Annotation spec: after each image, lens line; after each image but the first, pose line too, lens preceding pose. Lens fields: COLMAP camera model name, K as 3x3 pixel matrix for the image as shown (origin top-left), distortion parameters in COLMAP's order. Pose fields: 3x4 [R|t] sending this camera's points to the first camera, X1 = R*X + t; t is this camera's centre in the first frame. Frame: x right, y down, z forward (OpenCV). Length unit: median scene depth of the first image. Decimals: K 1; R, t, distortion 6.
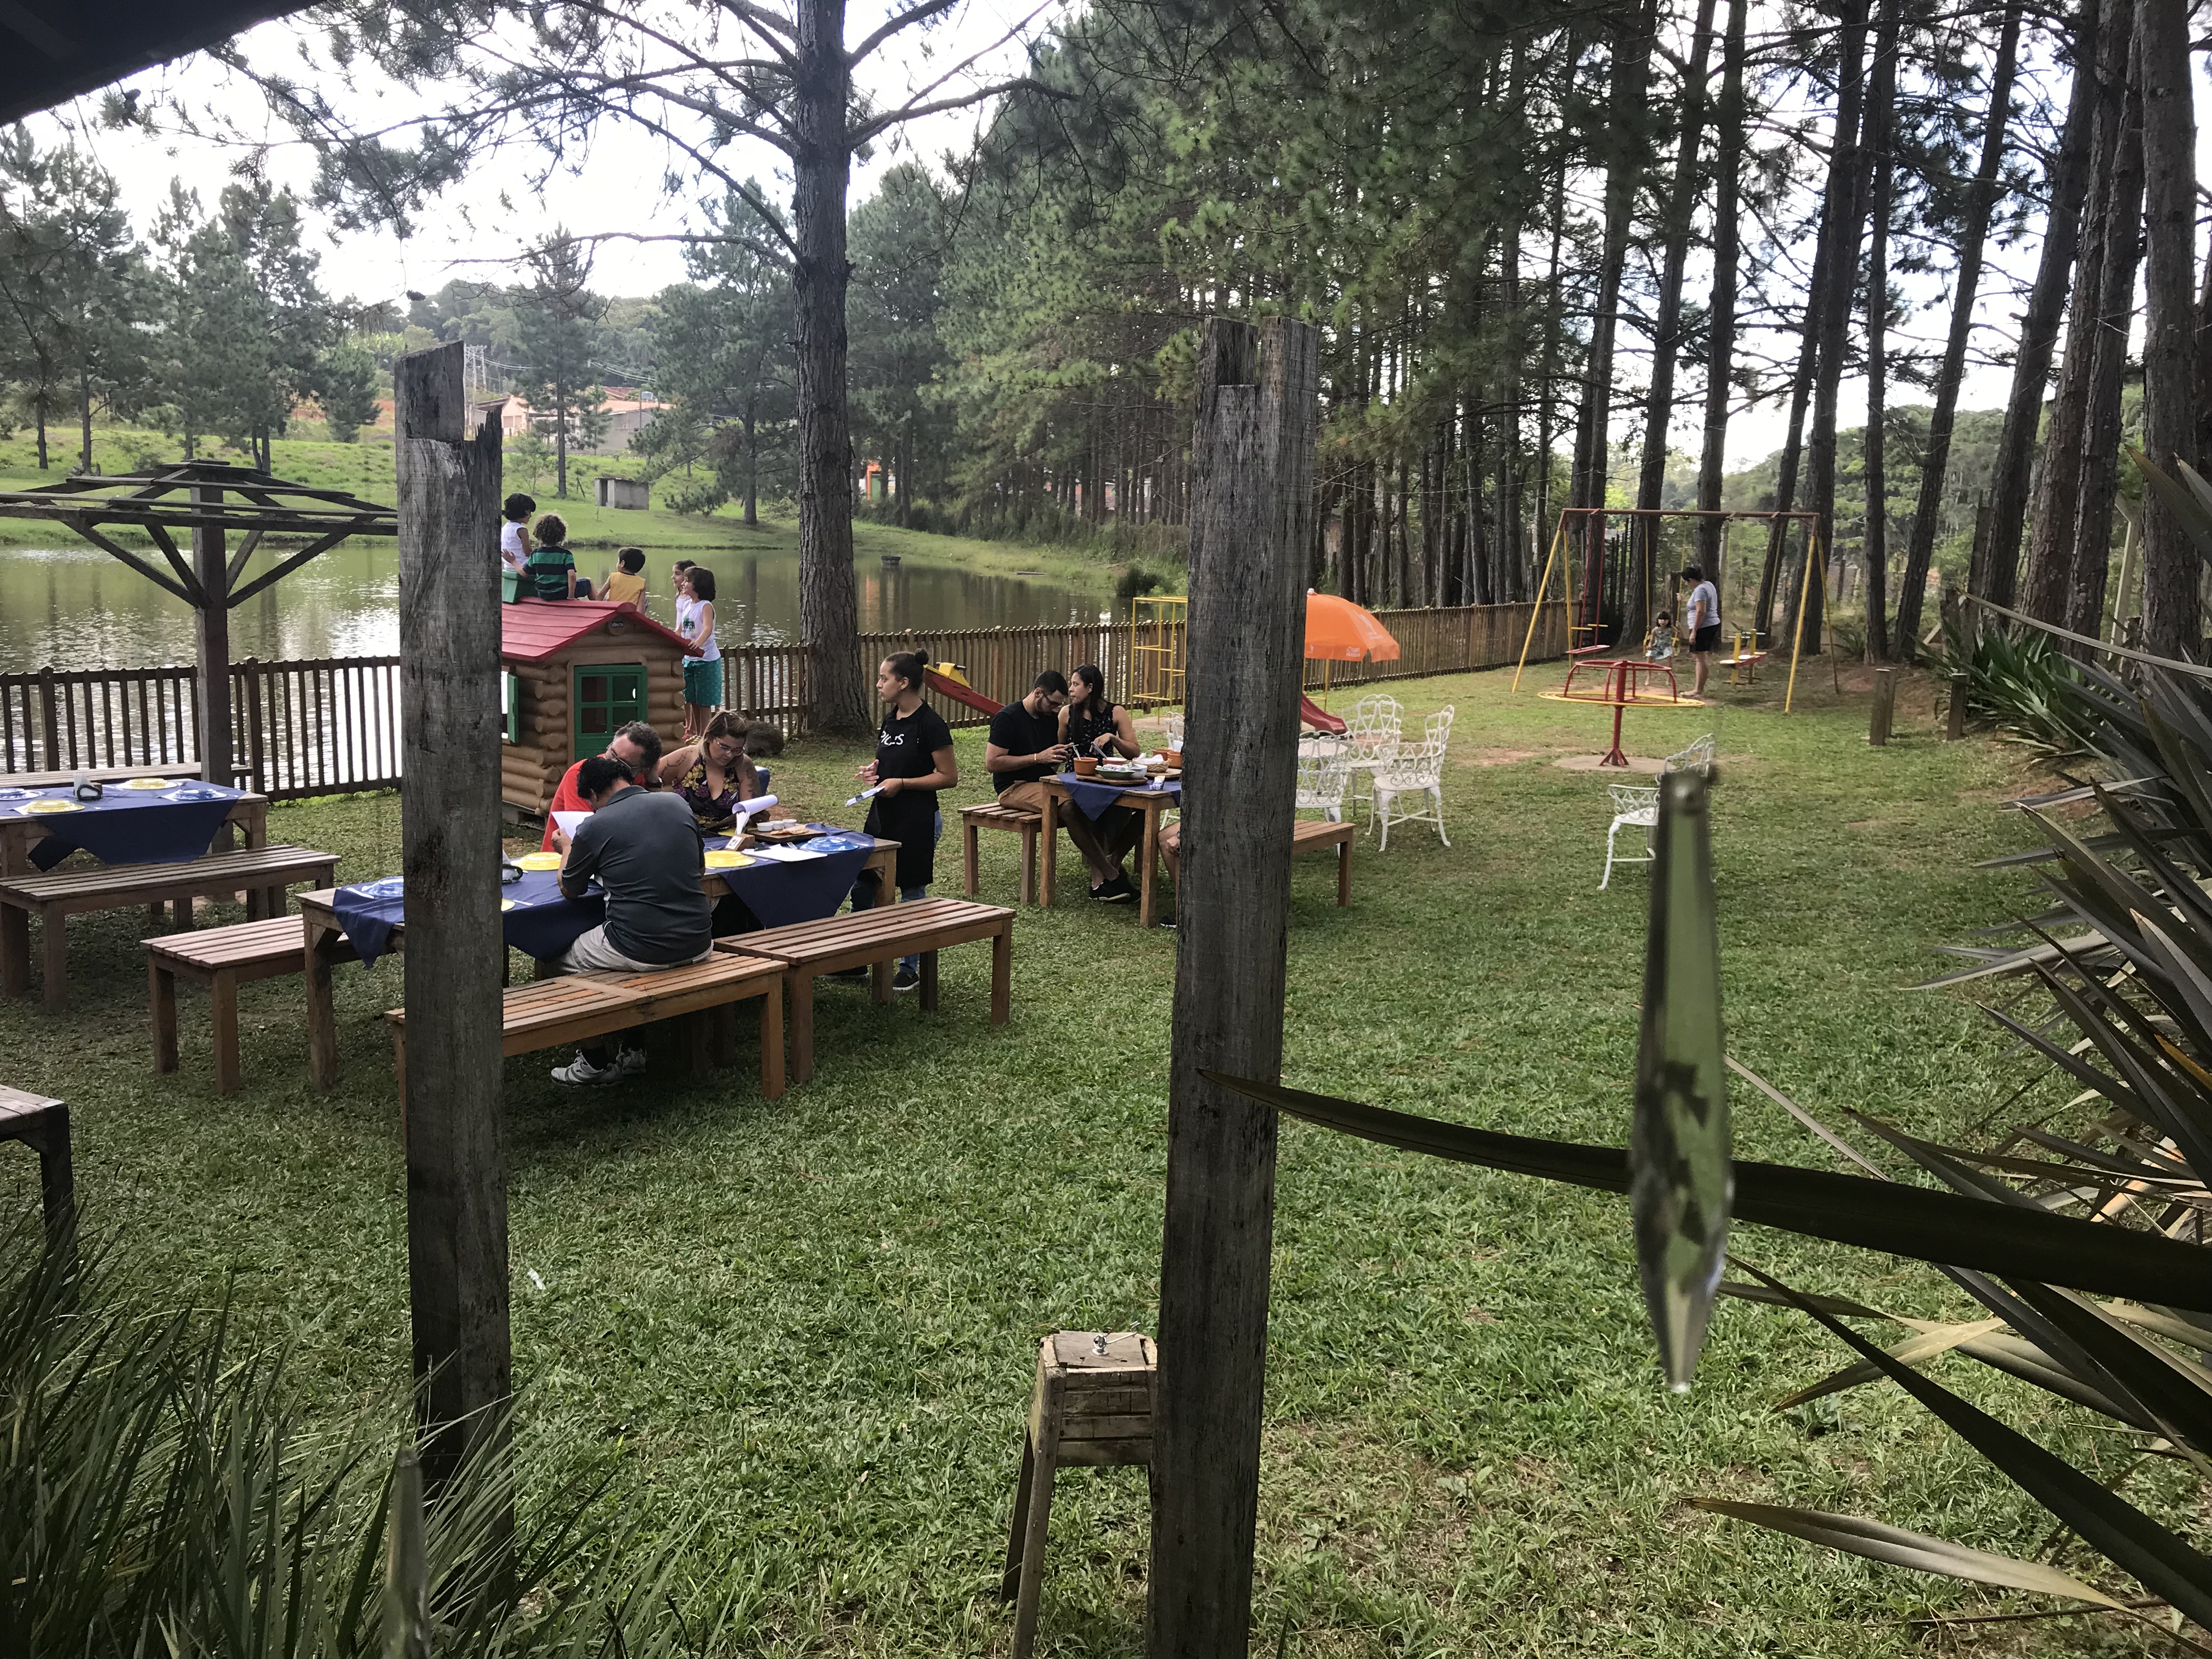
lens RADIAL K [[1768.6, 0, 1106.0], [0, 1768.6, 829.5], [0, 0, 1]] dist [0.002379, 0.003572]
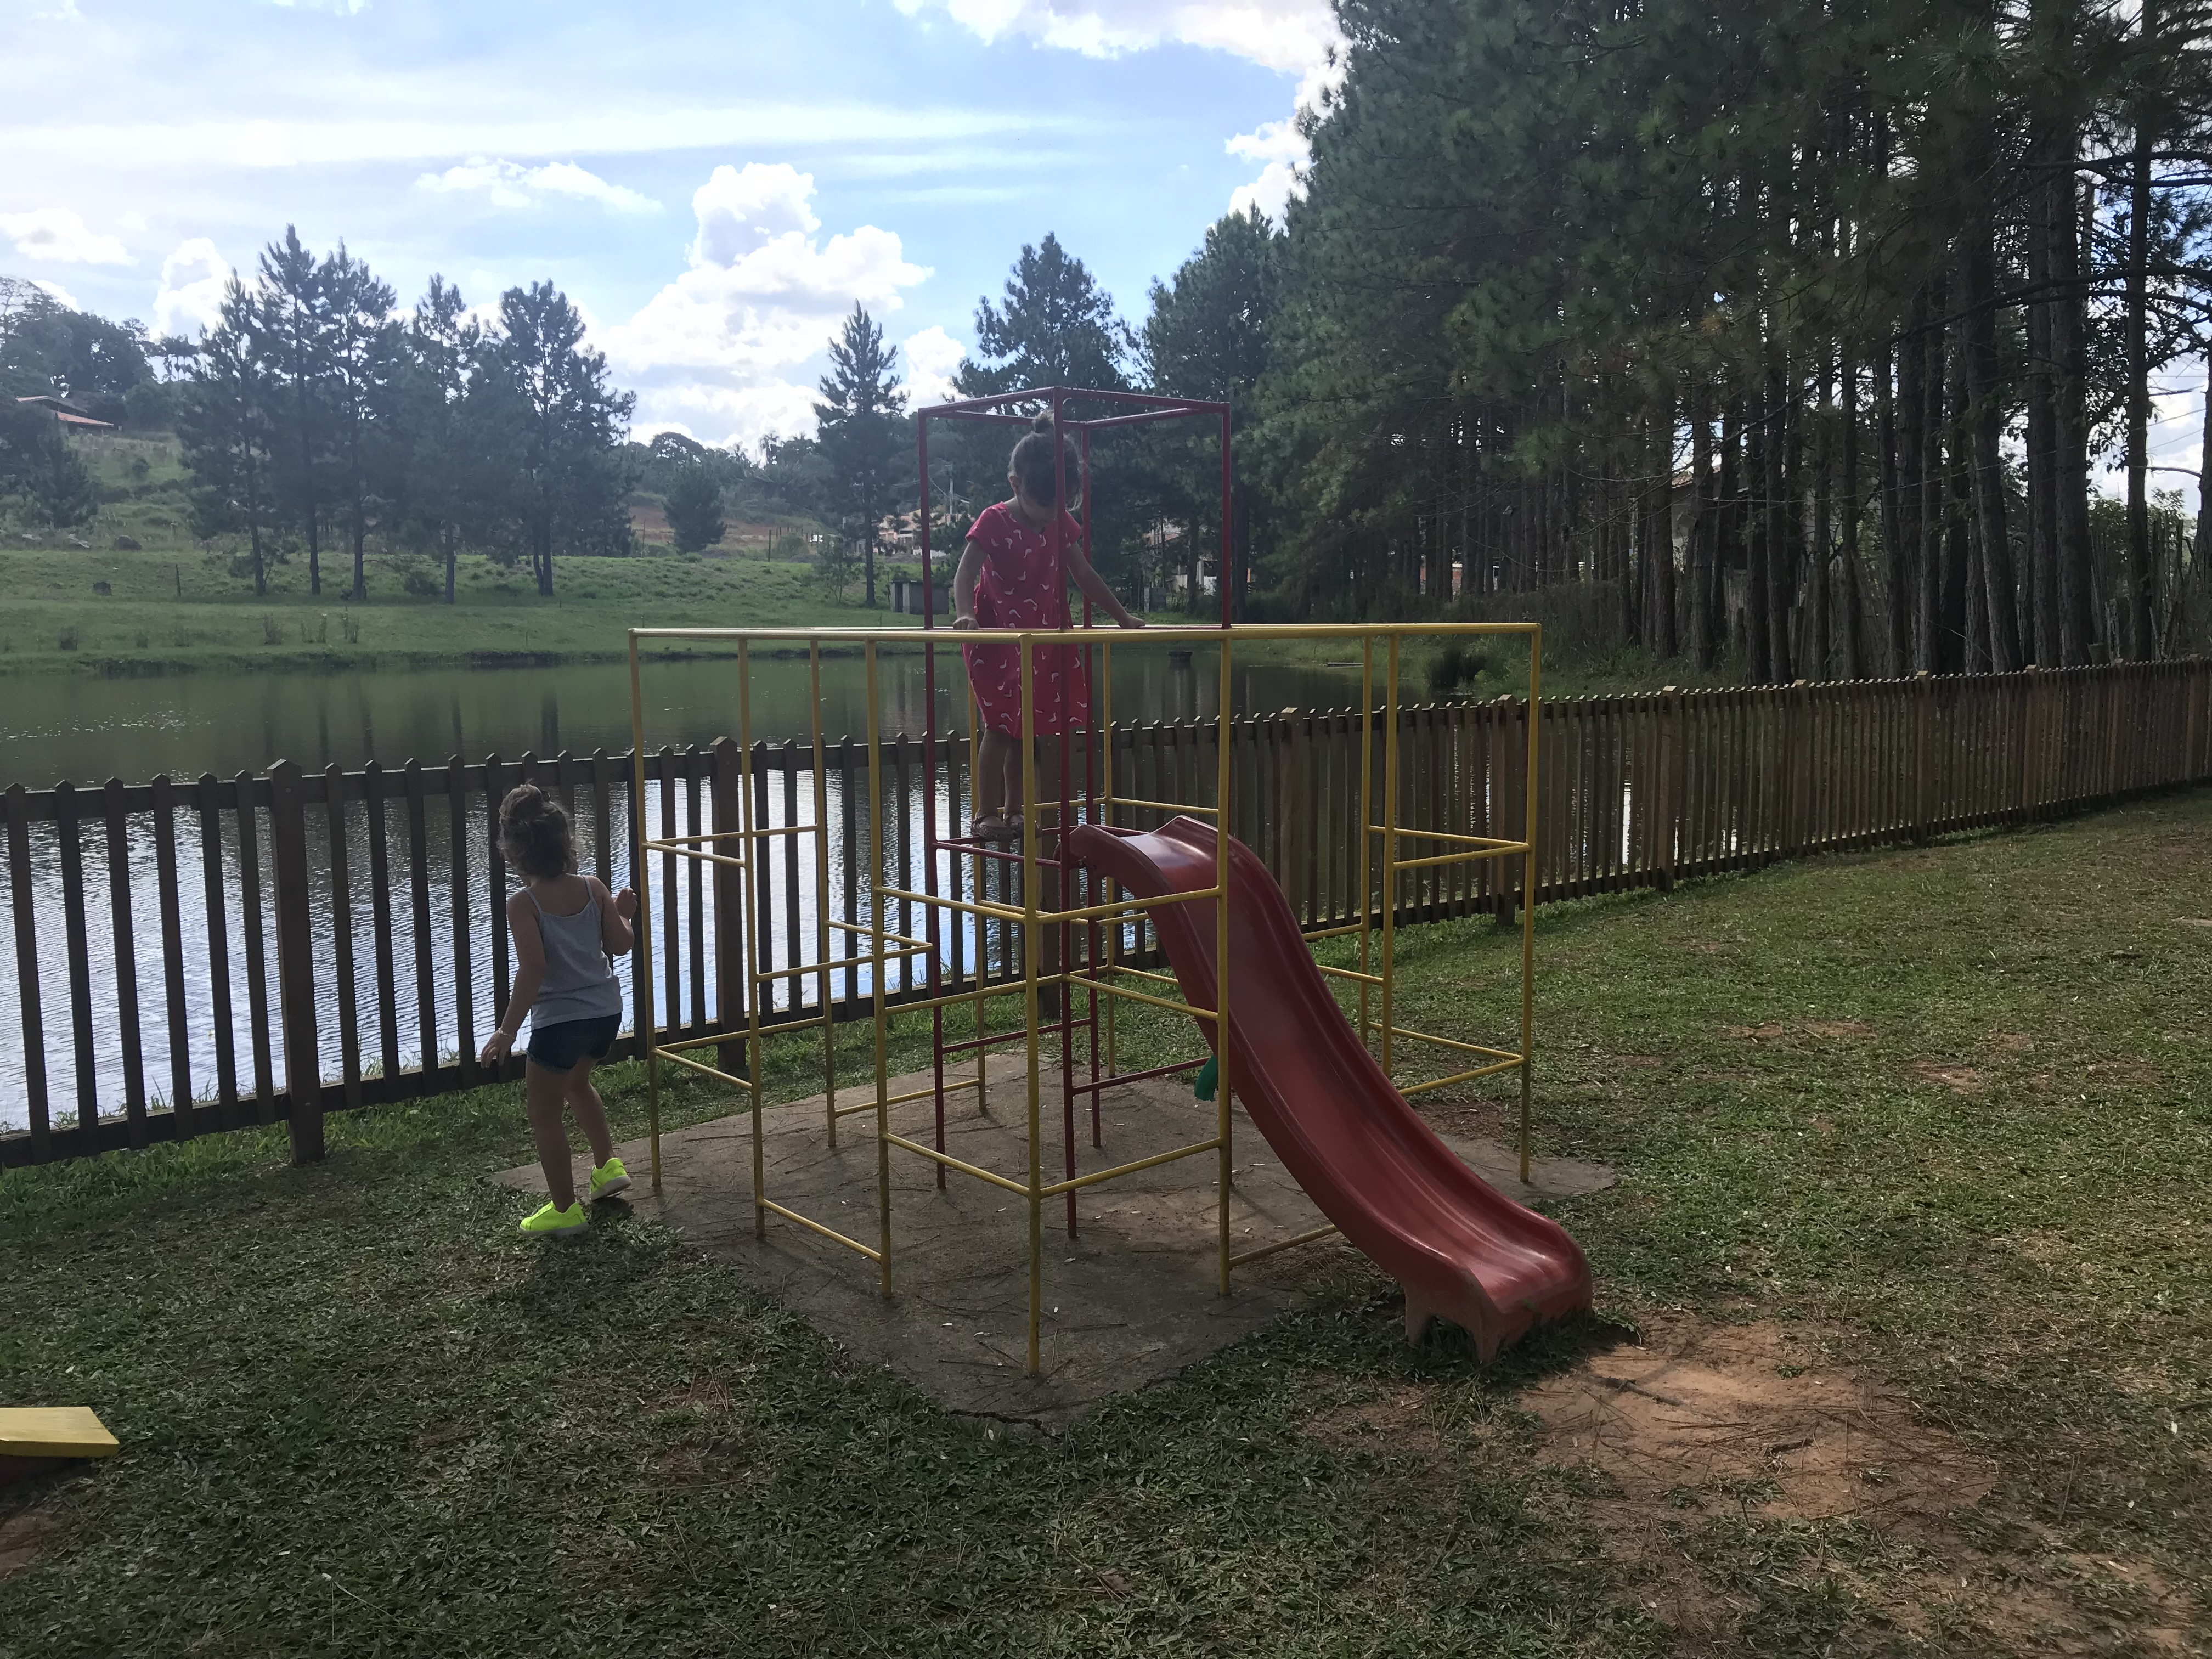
lens RADIAL K [[1768.6, 0, 1106.0], [0, 1768.6, 829.5], [0, 0, 1]] dist [0.002379, 0.003572]
pose [[0.972053, -0.010589, -0.234521, 0.033192], [-0.004538, 0.997948, -0.063868, -0.019676], [0.234716, 0.063147, 0.970011, 0.193682]]
